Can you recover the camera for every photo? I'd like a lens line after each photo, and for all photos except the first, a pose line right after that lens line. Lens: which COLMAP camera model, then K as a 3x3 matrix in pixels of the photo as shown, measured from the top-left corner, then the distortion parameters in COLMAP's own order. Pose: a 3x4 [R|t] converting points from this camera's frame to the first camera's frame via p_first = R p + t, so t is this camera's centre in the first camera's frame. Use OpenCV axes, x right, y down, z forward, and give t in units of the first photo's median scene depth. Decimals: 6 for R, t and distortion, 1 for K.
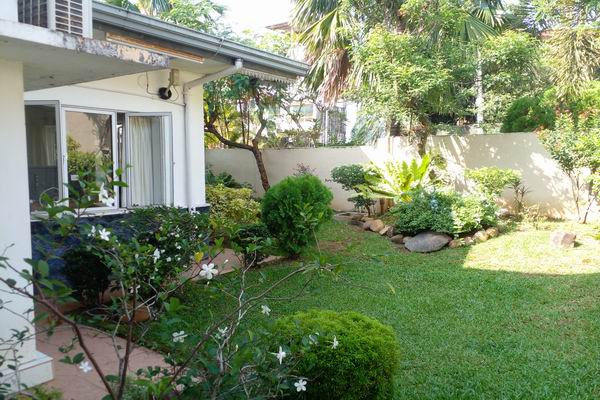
lens RADIAL K [[494.4, 0, 290.6], [0, 494.4, 212.2], [0, 0, 1]] dist [0.072434, -0.080241]
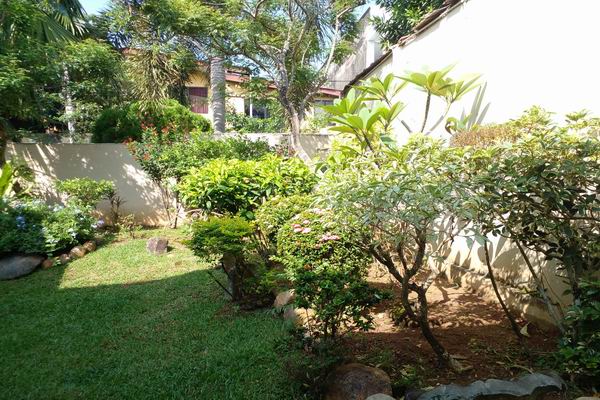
lens RADIAL K [[494.4, 0, 306.3], [0, 494.4, 207.6], [0, 0, 1]] dist [0.072434, -0.080241]
pose [[0.705698, -0.057132, 0.706206, 0.024815], [0.079211, 0.996857, 0.001491, -0.002010], [-0.704071, 0.054887, 0.708005, 0.028278]]
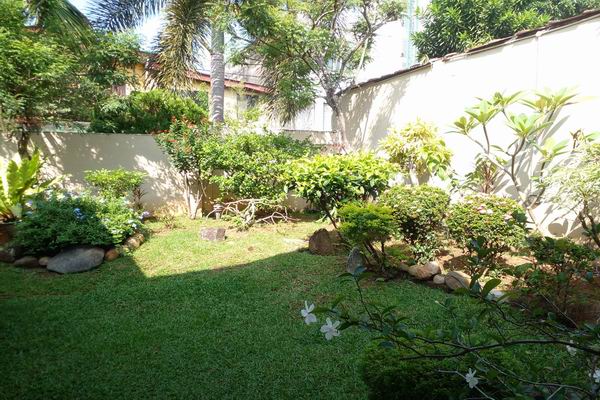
lens RADIAL K [[494.4, 0, 301.8], [0, 494.4, 205.4], [0, 0, 1]] dist [0.072434, -0.080241]
pose [[0.478113, -0.071386, 0.875392, -0.279486], [0.085468, 0.995743, 0.034520, -0.026820], [-0.874130, 0.058314, 0.482179, 0.264143]]
